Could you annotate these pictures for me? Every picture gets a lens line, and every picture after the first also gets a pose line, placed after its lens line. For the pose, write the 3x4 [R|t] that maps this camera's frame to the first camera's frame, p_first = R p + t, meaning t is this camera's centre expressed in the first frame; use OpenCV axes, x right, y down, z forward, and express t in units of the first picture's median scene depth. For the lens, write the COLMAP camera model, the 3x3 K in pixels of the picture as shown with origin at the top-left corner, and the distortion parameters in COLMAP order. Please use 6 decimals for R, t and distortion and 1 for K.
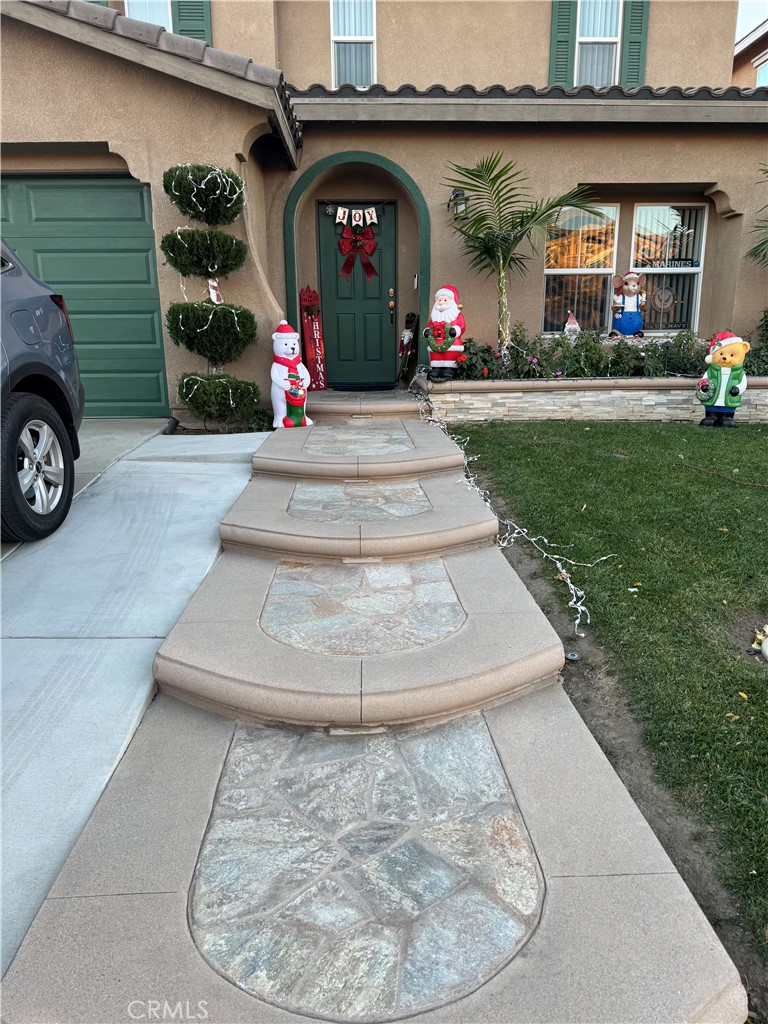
lens RADIAL K [[716.5, 0, 397.8], [0, 716.5, 516.9], [0, 0, 1]] dist [0.107346, -0.149938]
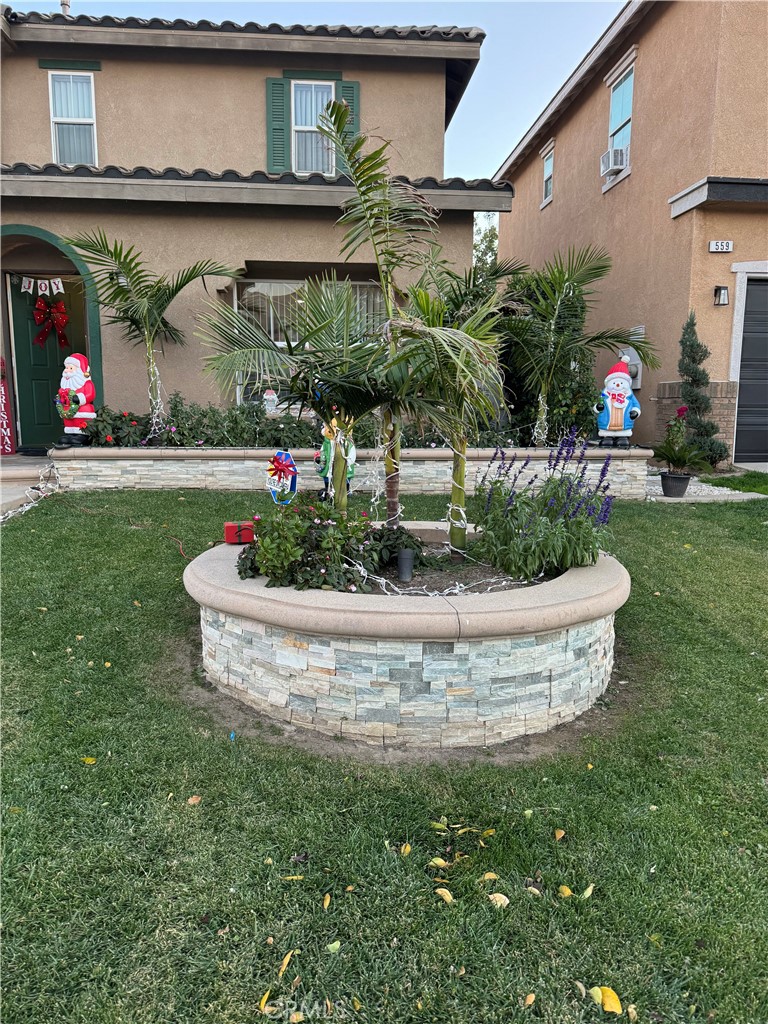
lens RADIAL K [[708.3, 0, 382.5], [0, 708.3, 516.3], [0, 0, 1]] dist [0.094105, -0.101399]
pose [[0.999312, 0.007086, 0.036418, 0.449325], [-0.003894, 0.996202, -0.086985, -0.011467], [-0.036896, 0.086784, 0.995544, 0.013718]]
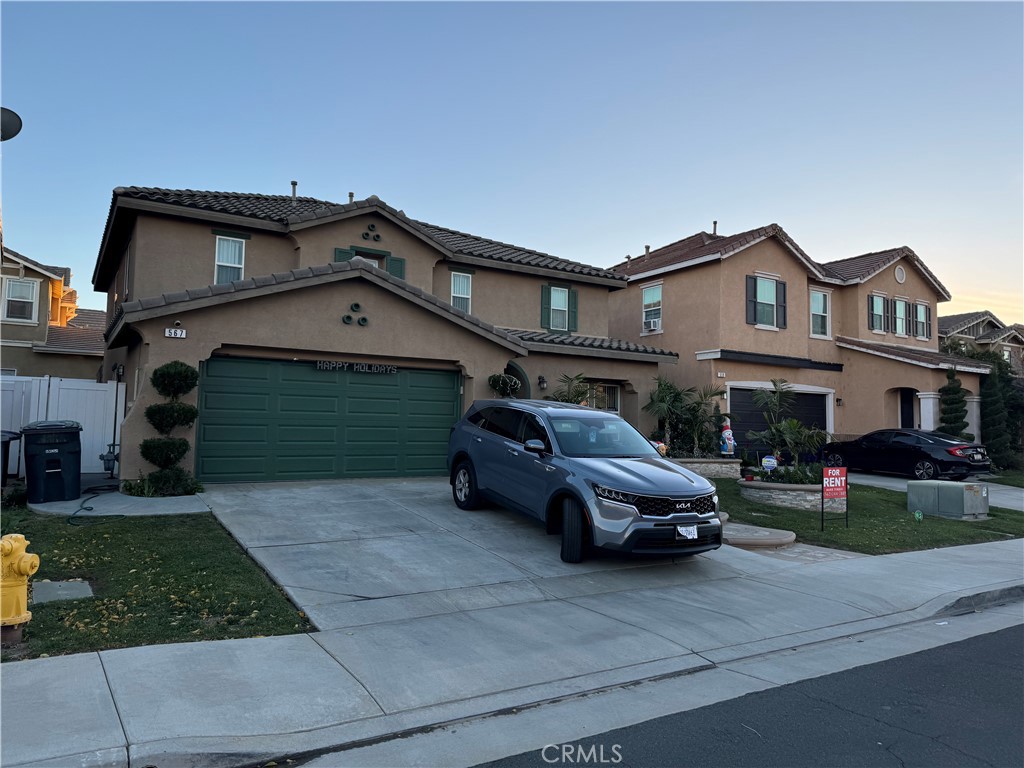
lens RADIAL K [[717.5, 0, 513.3], [0, 717.5, 381.7], [0, 0, 1]] dist [0.102245, -0.141666]
pose [[0.870032, 0.057325, 0.489651, -1.182679], [0.094701, 0.955286, -0.280106, 0.197533], [-0.483814, 0.290072, 0.825701, -0.866804]]
